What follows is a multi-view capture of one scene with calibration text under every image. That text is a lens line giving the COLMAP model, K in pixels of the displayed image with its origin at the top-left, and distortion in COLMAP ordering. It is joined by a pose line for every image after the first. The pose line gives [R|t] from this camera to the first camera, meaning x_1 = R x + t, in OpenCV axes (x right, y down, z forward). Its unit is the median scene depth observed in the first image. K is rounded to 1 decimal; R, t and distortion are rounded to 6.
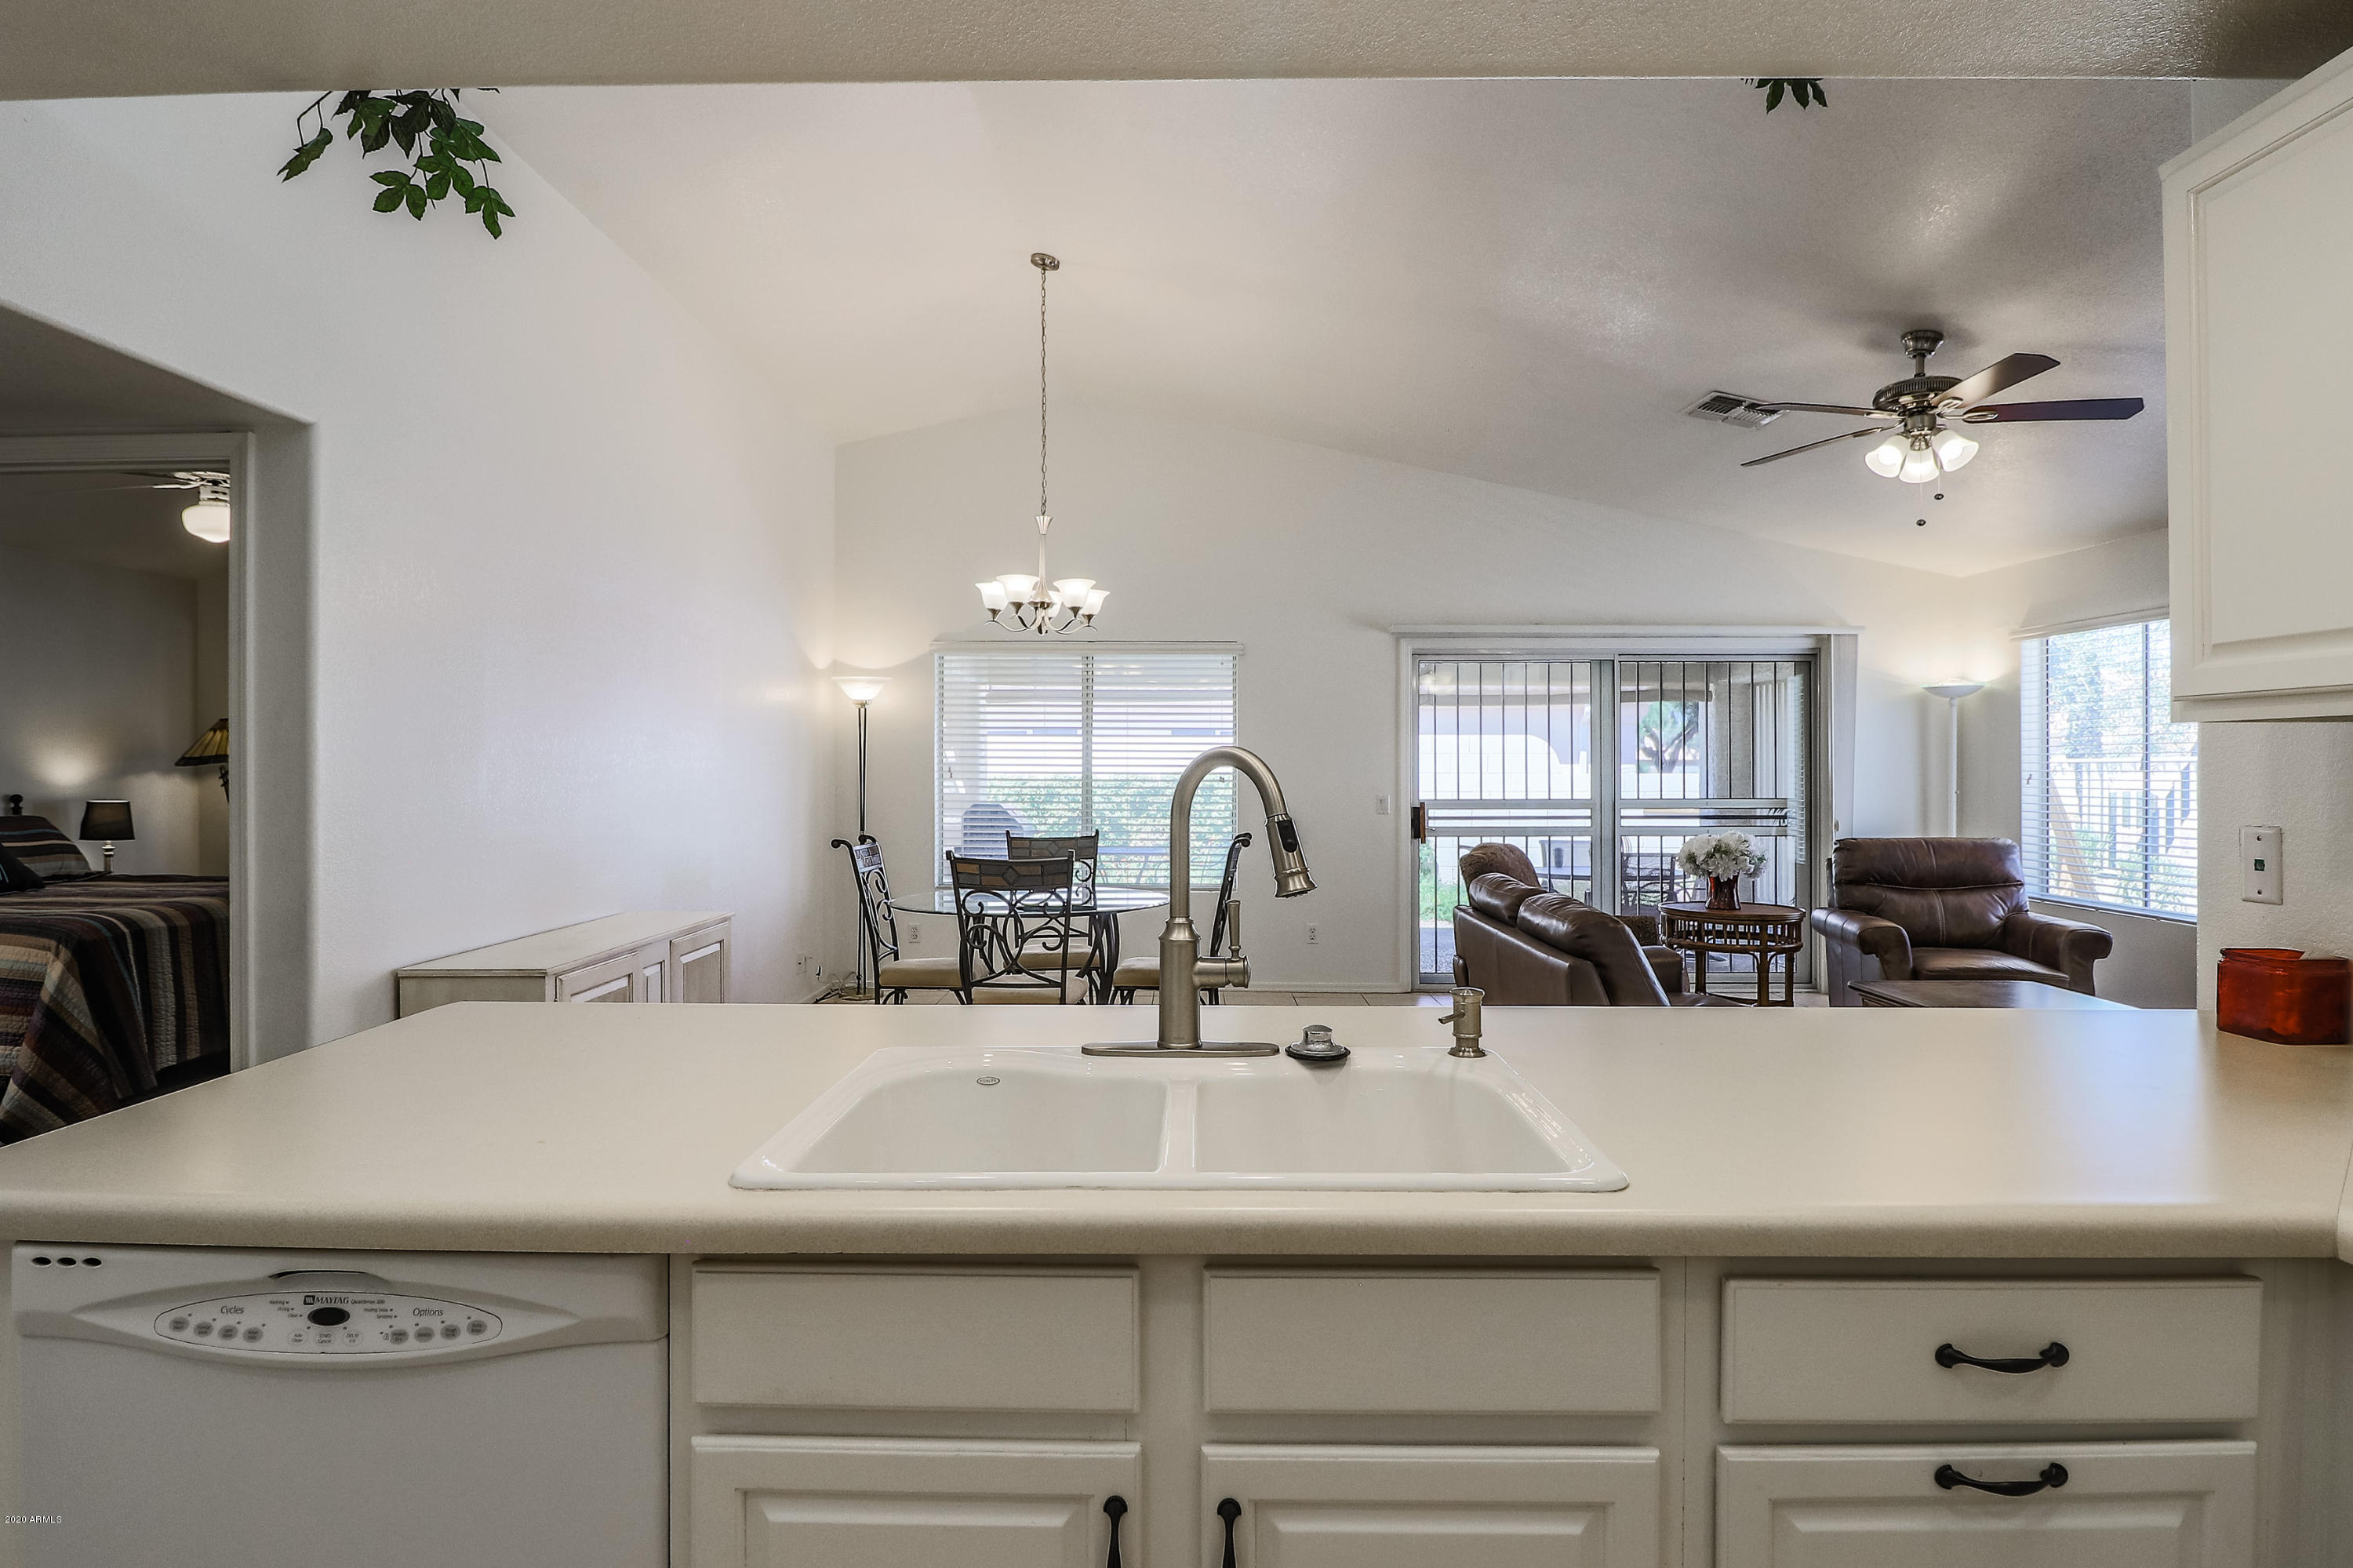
lens RADIAL K [[1208.8, 0, 1163.7], [0, 1208.8, 772.6], [0, 0, 1]] dist [-0.000377, -0.000526]
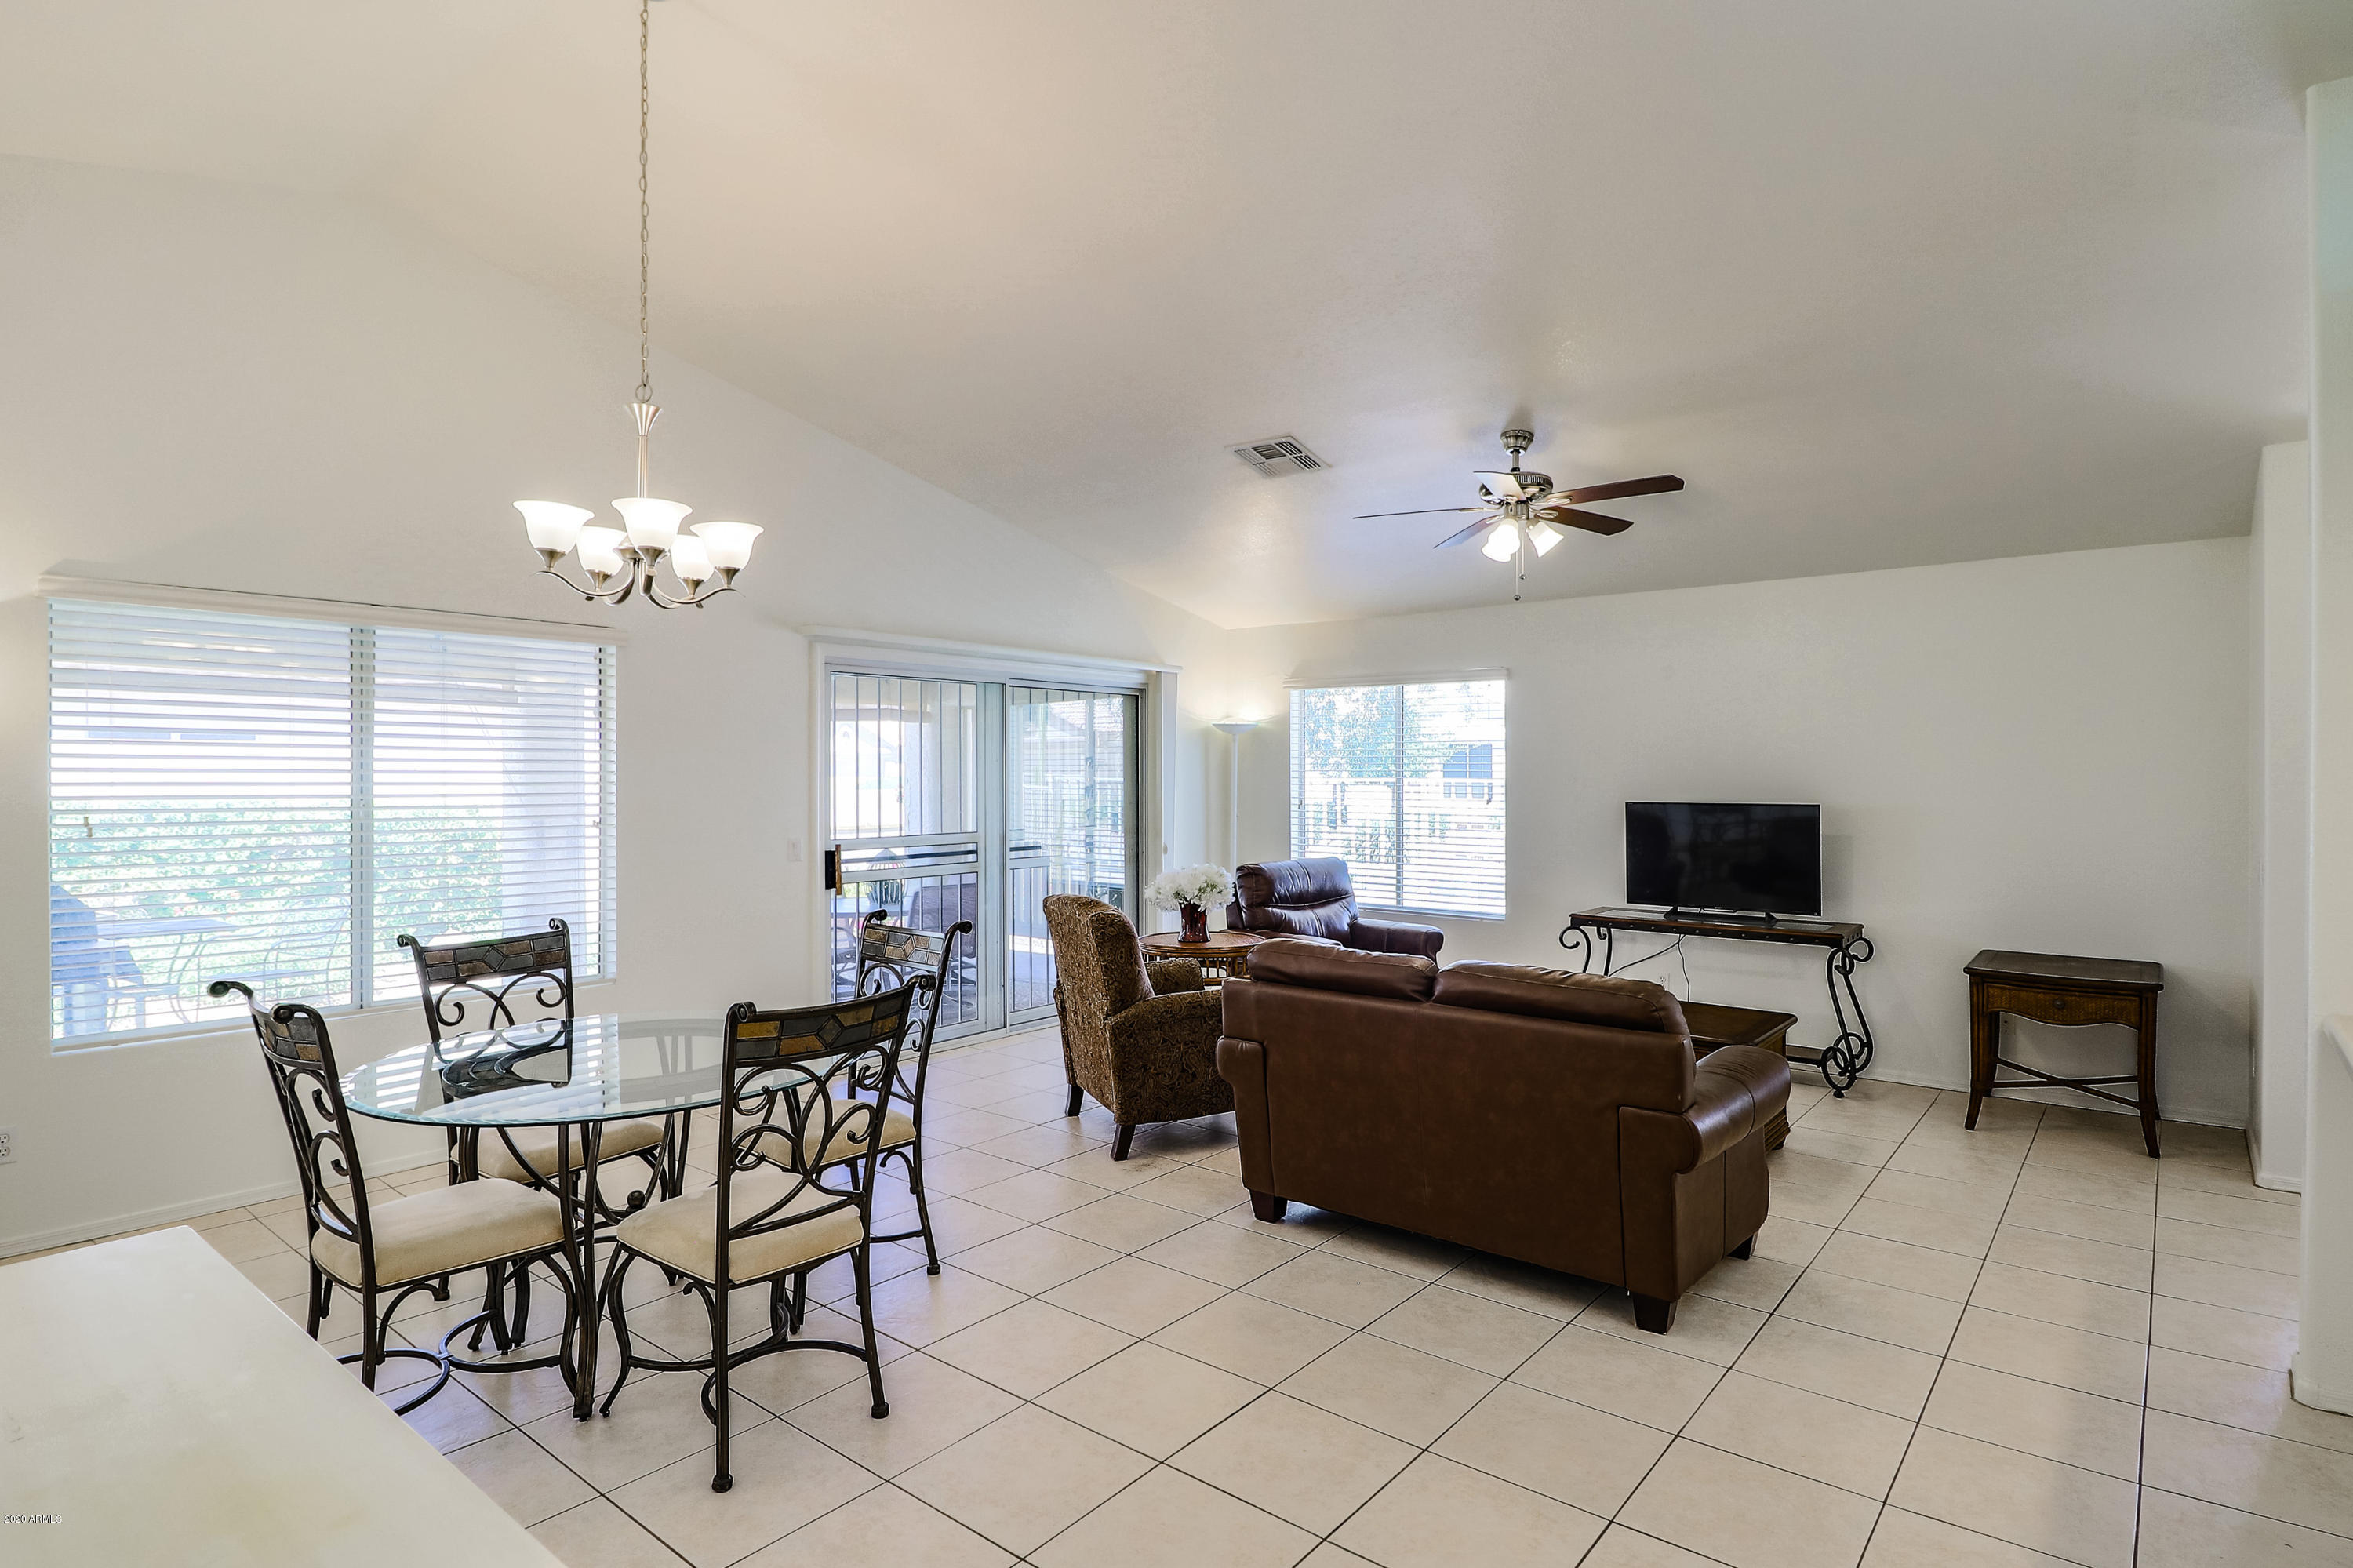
lens RADIAL K [[1208.8, 0, 1163.7], [0, 1208.8, 772.6], [0, 0, 1]] dist [-0.000377, -0.000526]
pose [[0.637501, 0.001156, 0.770448, -0.278805], [0.001191, 0.999996, -0.002487, -0.021550], [-0.770448, 0.002503, 0.637498, 0.304654]]
